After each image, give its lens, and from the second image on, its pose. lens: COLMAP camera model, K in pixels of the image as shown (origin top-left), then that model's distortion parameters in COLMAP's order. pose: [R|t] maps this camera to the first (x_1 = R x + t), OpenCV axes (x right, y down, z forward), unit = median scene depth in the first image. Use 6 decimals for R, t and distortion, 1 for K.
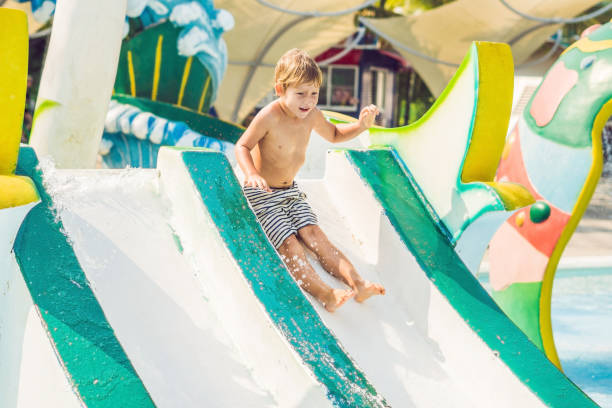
lens RADIAL K [[1273.0, 0, 306.0], [0, 1273.0, 204.0], [0, 0, 1]] dist [-0.015488, 0.023395]
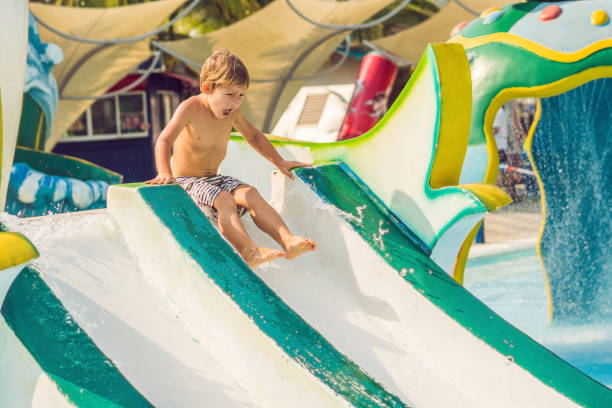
lens RADIAL K [[1273.0, 0, 306.0], [0, 1273.0, 204.0], [0, 0, 1]] dist [-0.015488, 0.023395]
pose [[0.980248, -0.109206, 0.164888, -0.121301], [0.111771, 0.993714, -0.006329, -0.008984], [-0.163160, 0.024634, 0.986292, 0.051254]]
